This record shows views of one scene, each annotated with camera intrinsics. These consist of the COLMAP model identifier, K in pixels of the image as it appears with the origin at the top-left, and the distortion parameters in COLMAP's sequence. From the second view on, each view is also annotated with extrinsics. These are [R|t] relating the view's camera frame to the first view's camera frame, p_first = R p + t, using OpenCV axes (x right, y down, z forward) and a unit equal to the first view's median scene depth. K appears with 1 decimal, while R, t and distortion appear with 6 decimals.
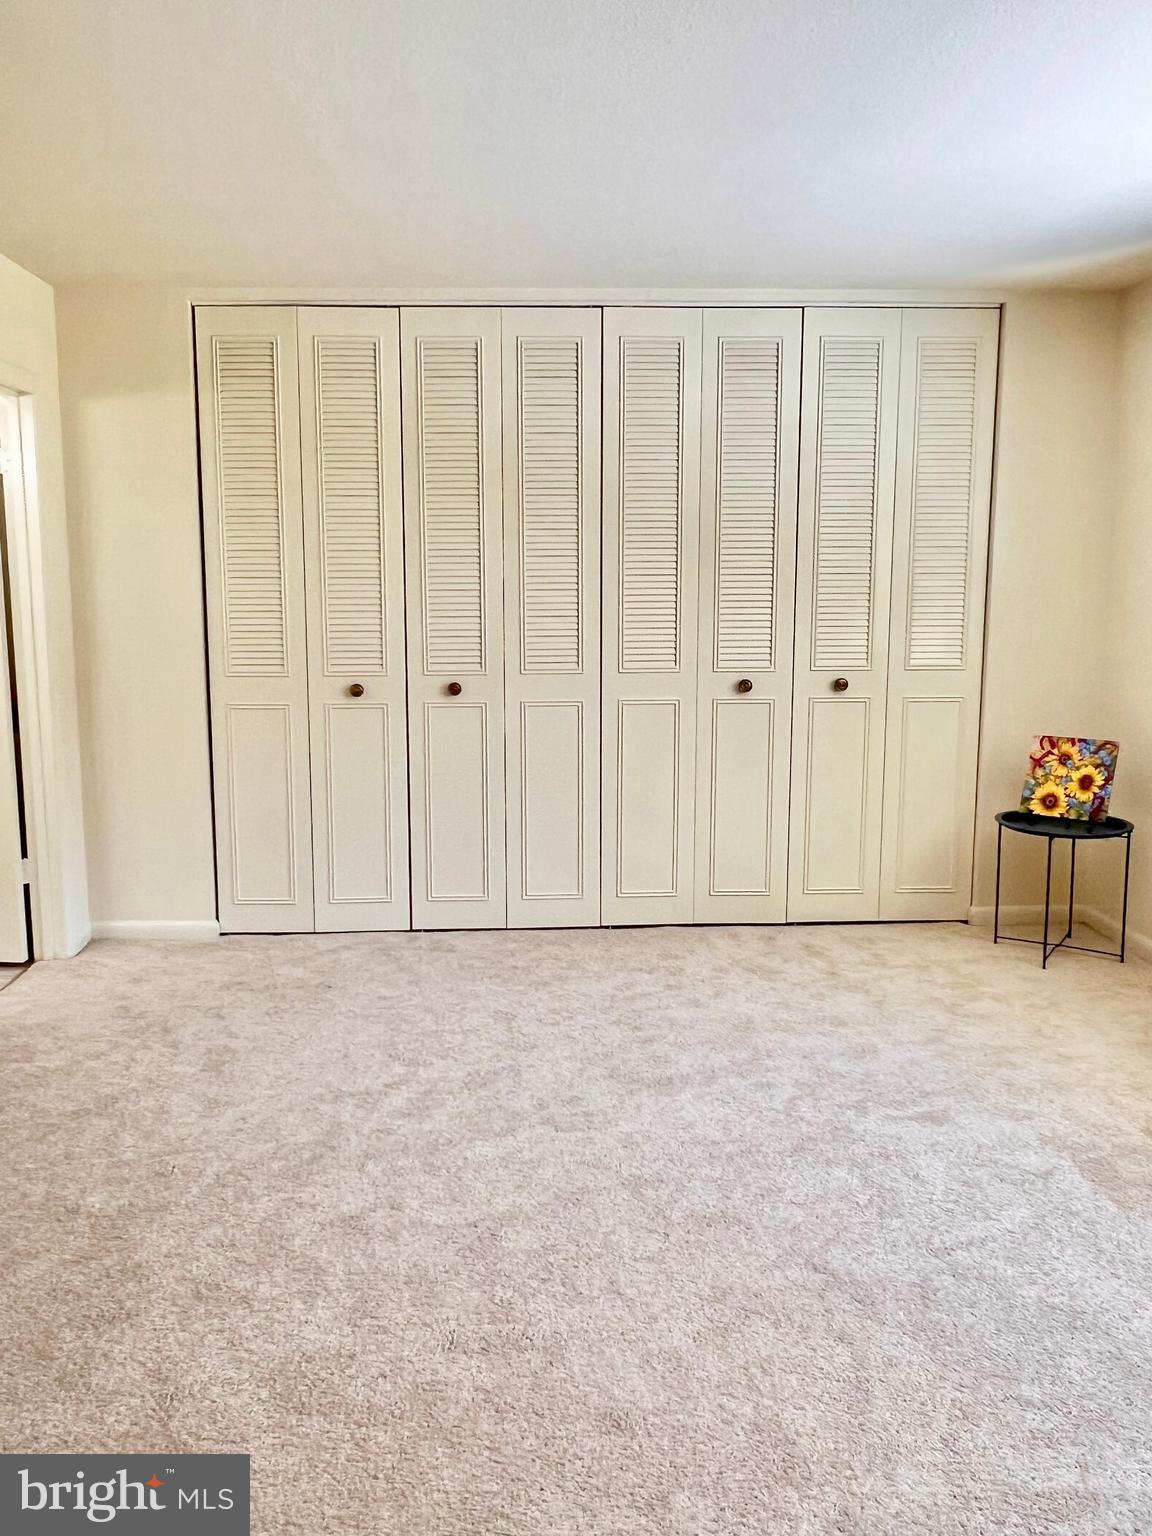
lens RADIAL K [[1165.4, 0, 576.0], [0, 1165.4, 737.4], [0, 0, 1]] dist [0.004067, -0.006049]
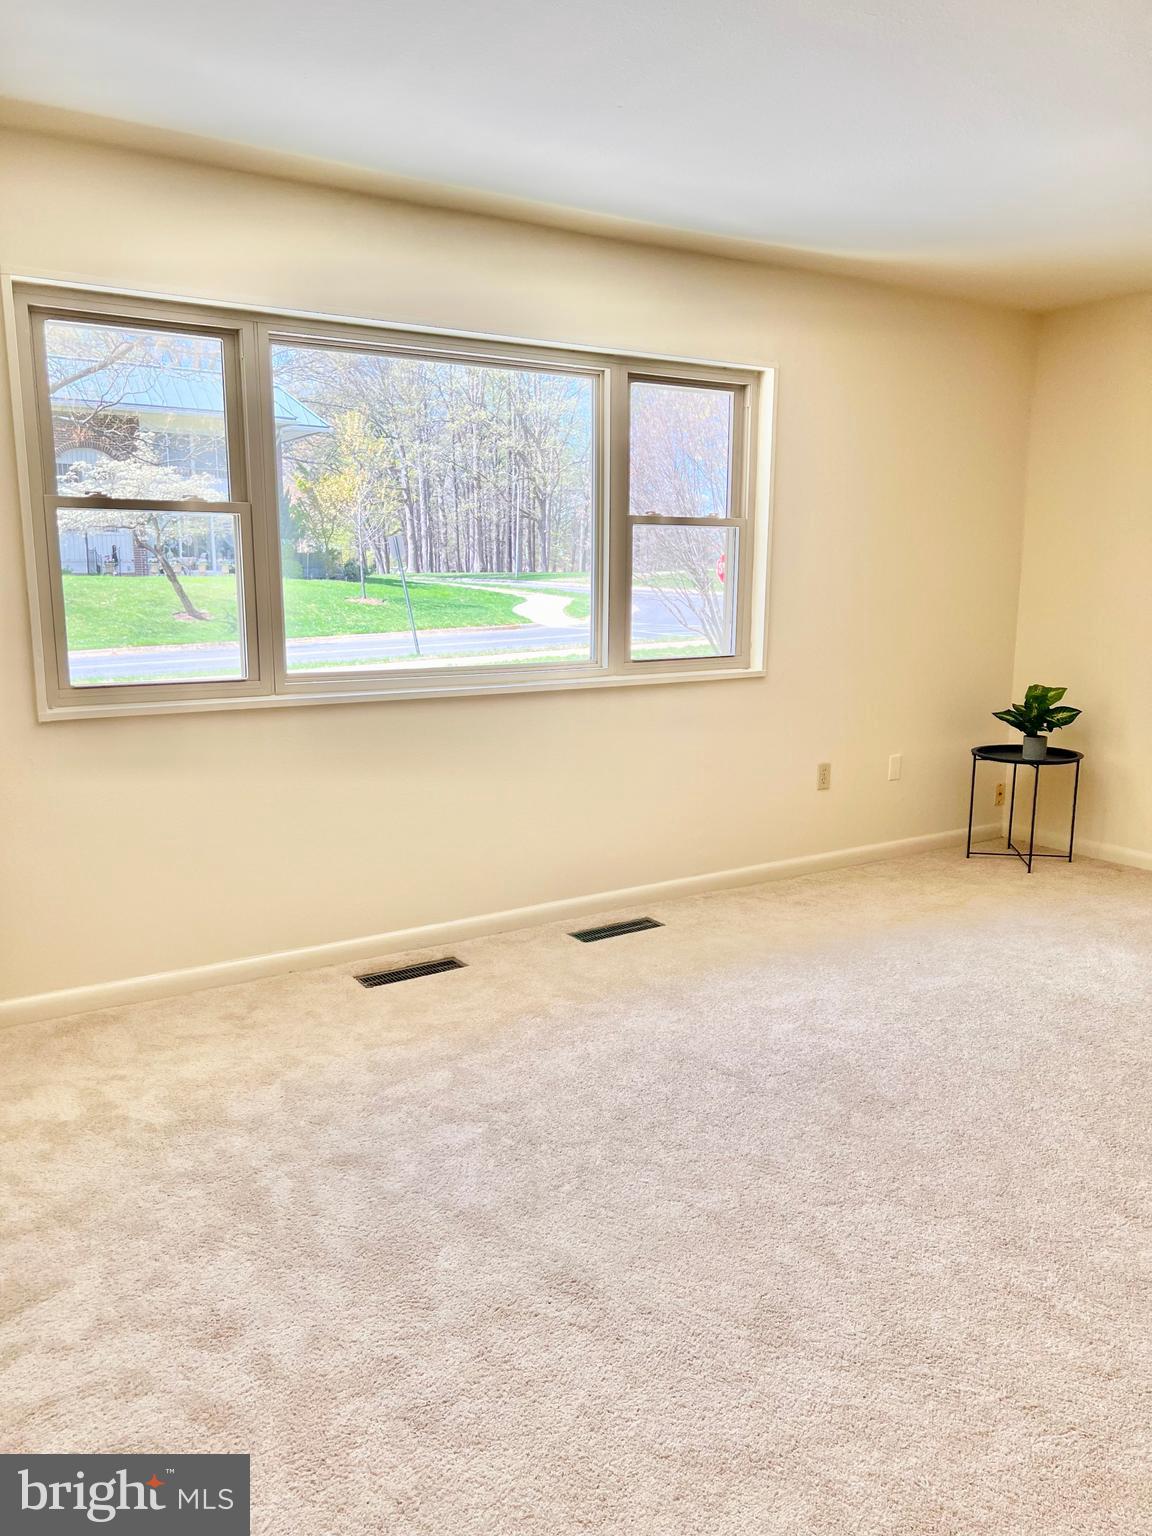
lens RADIAL K [[1149.9, 0, 576.0], [0, 1149.9, 768.0], [0, 0, 1]] dist [0.063833, -0.082869]
pose [[-0.496238, -0.146332, 0.855766, -0.356020], [0.118641, 0.965017, 0.233811, -0.113512], [-0.860042, 0.217555, -0.461517, 0.957133]]
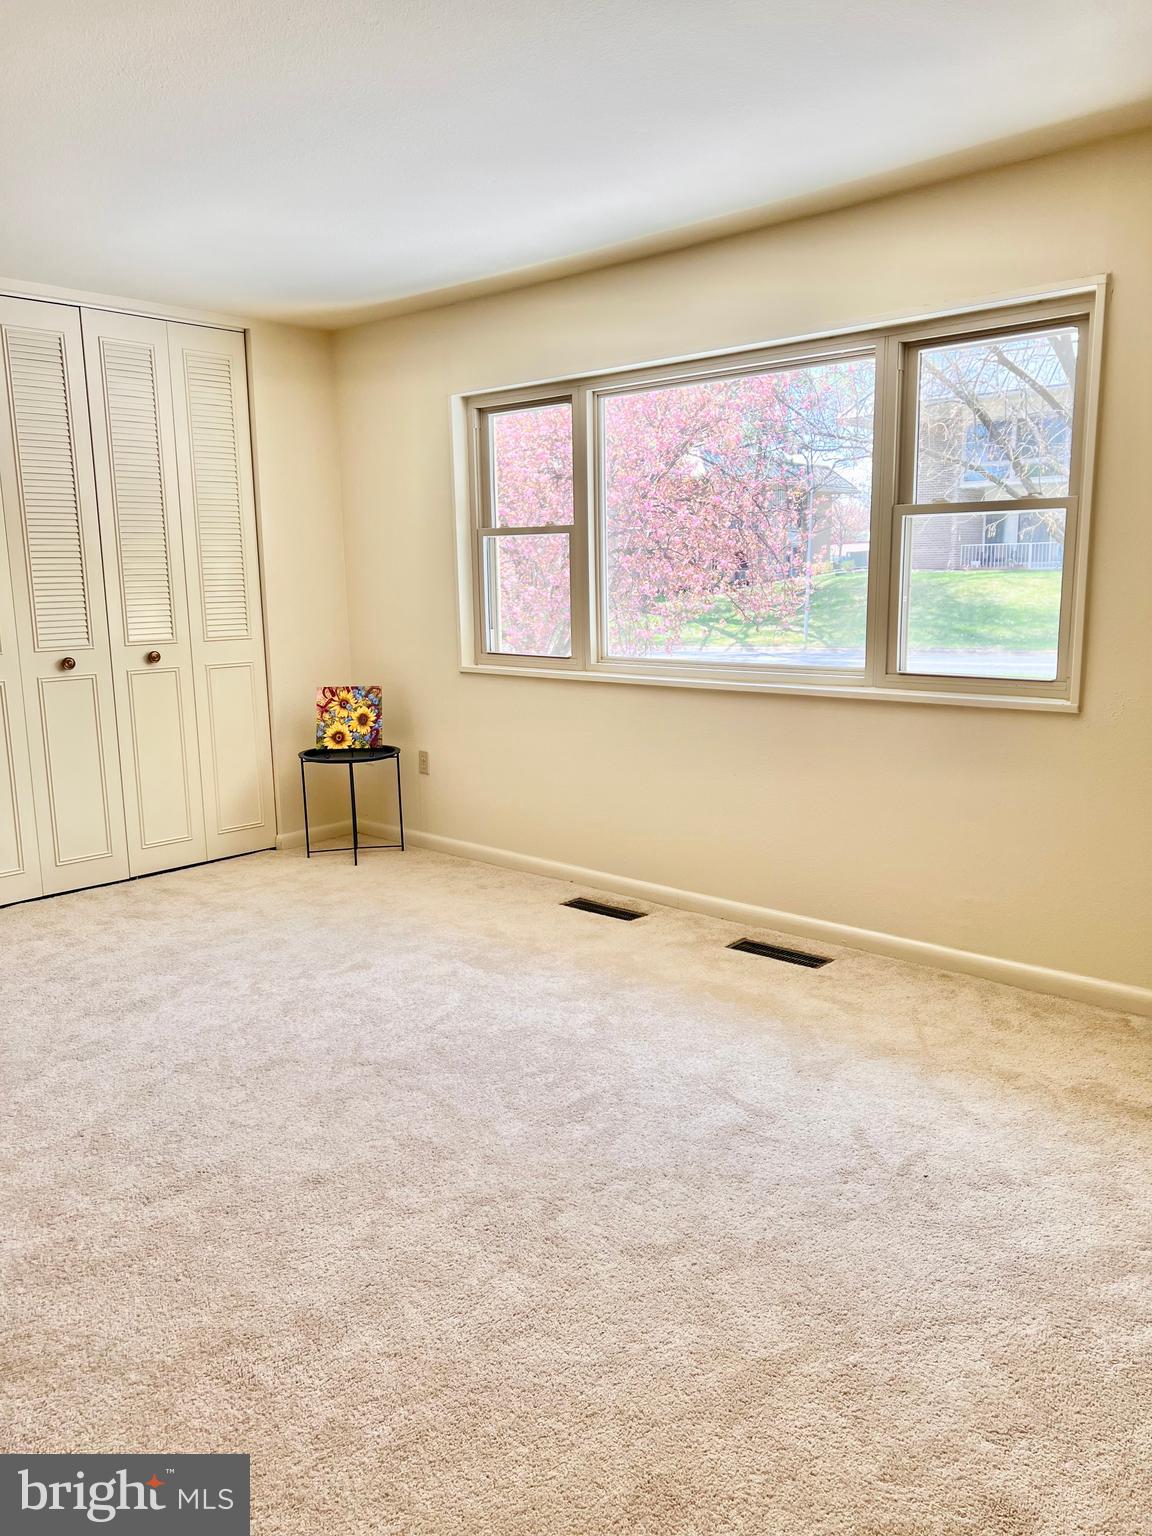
lens RADIAL K [[1136.3, 0, 576.2], [0, 1136.3, 782.0], [0, 0, 1]] dist [0.057449, -0.079157]
pose [[0.706203, -0.135876, 0.694849, -0.286917], [0.107349, 0.990615, 0.084608, 0.025788], [-0.699824, 0.014841, 0.714161, -0.073018]]
